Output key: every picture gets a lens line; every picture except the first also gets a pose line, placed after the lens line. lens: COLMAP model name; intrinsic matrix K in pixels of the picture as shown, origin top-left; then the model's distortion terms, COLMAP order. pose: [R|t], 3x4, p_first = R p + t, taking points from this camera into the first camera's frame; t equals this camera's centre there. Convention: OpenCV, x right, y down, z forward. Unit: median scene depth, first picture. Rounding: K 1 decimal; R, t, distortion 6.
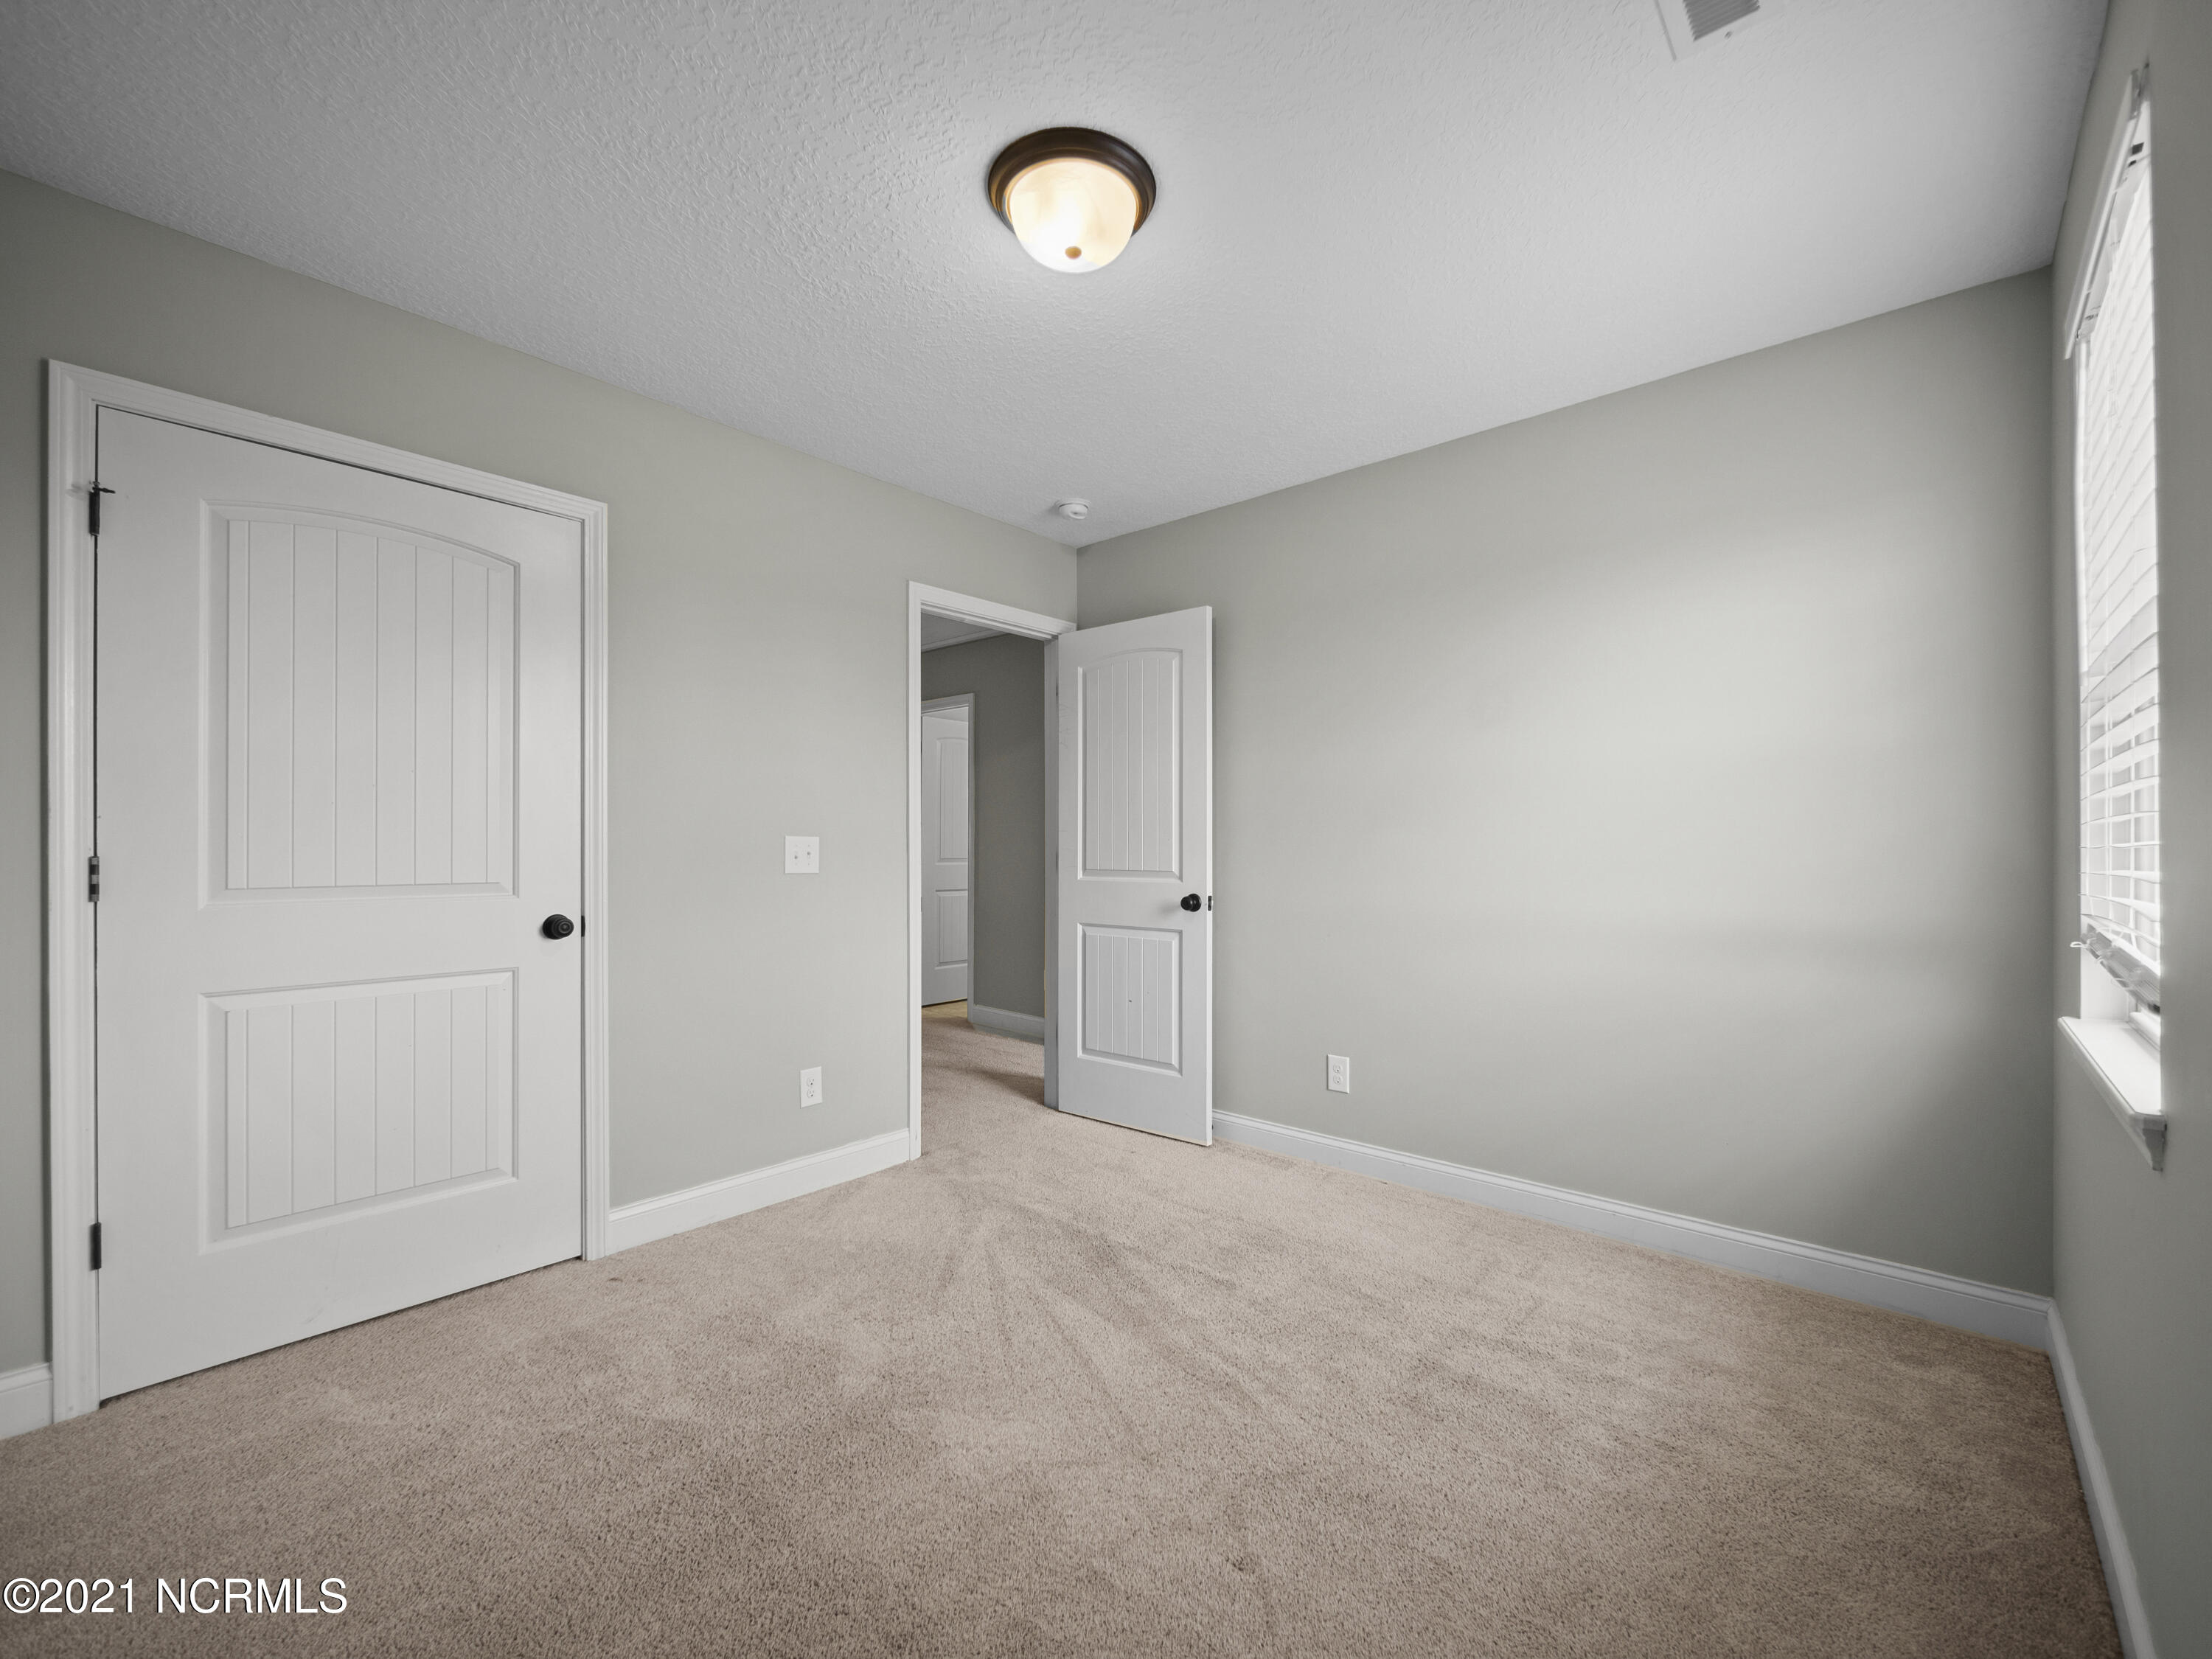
lens RADIAL K [[943.8, 0, 1108.3], [0, 943.8, 861.4], [0, 0, 1]] dist [-0.002153, -0.000588]
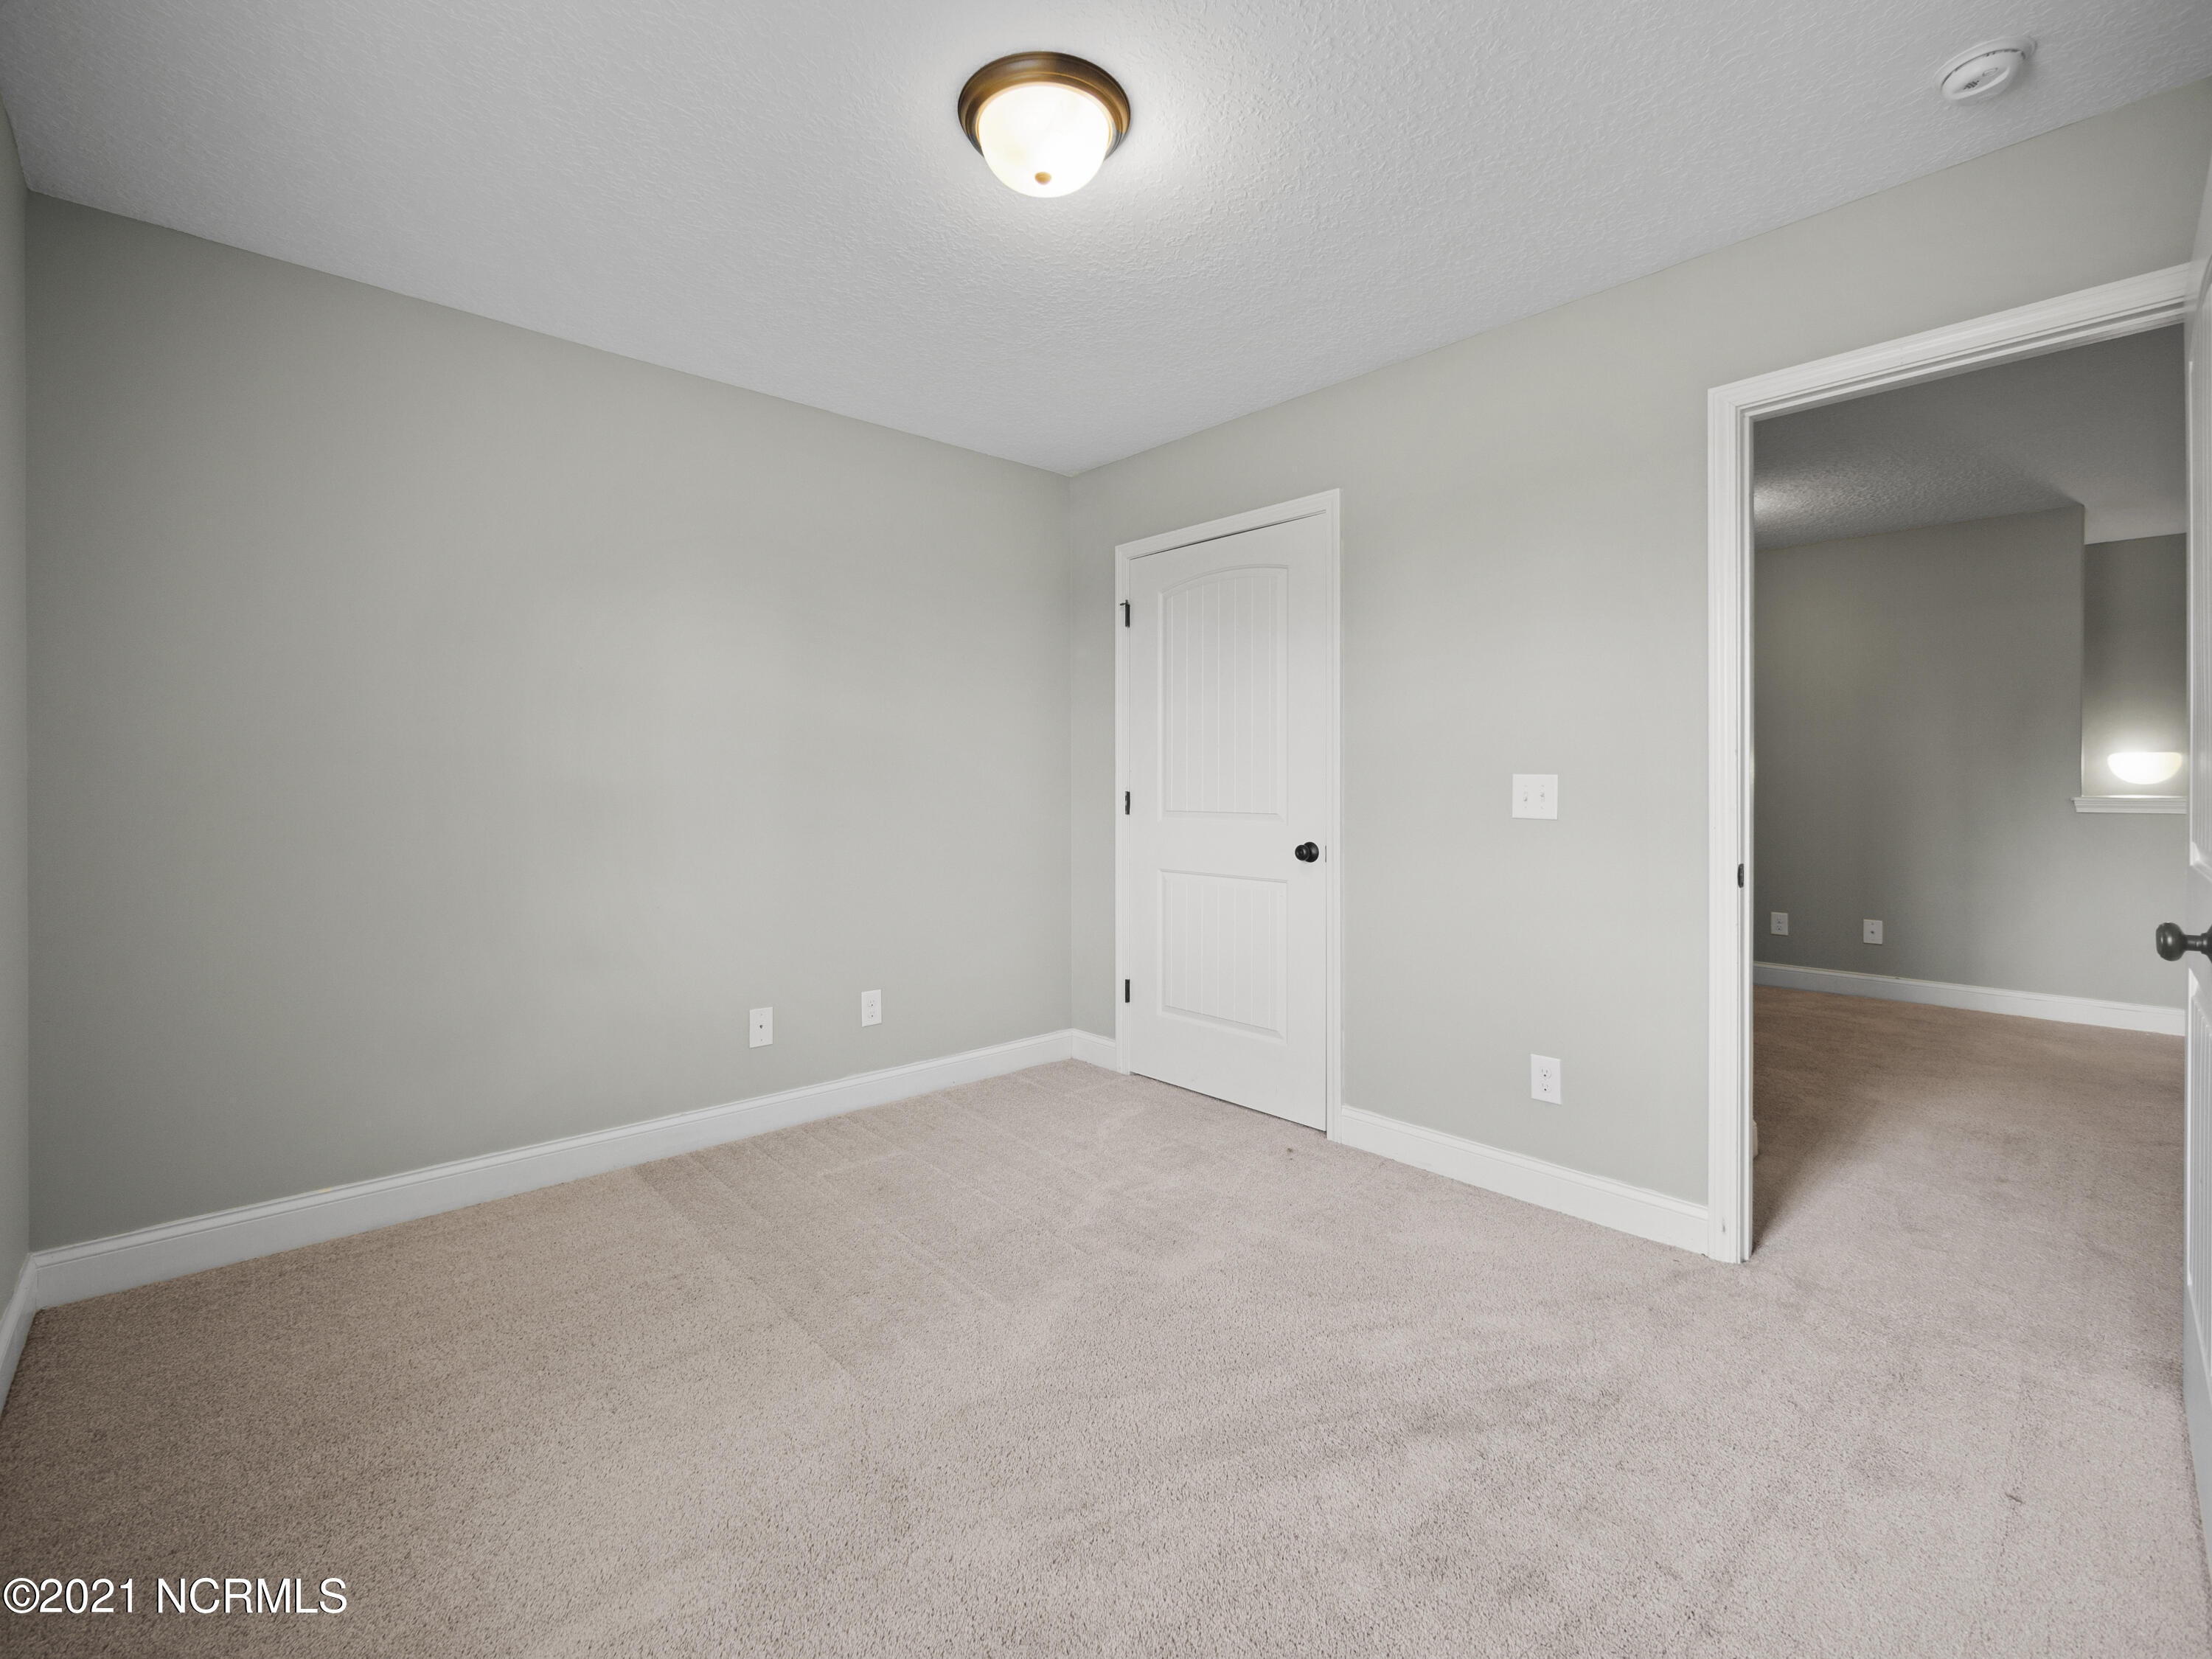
lens RADIAL K [[971.2, 0, 1107.9], [0, 971.2, 824.1], [0, 0, 1]] dist [-0.000573, -0.000153]
pose [[-0.100560, 0.034973, -0.994316, 0.665823], [-0.021515, 0.999072, 0.037316, -0.007570], [0.994698, 0.025145, -0.099715, 0.835987]]
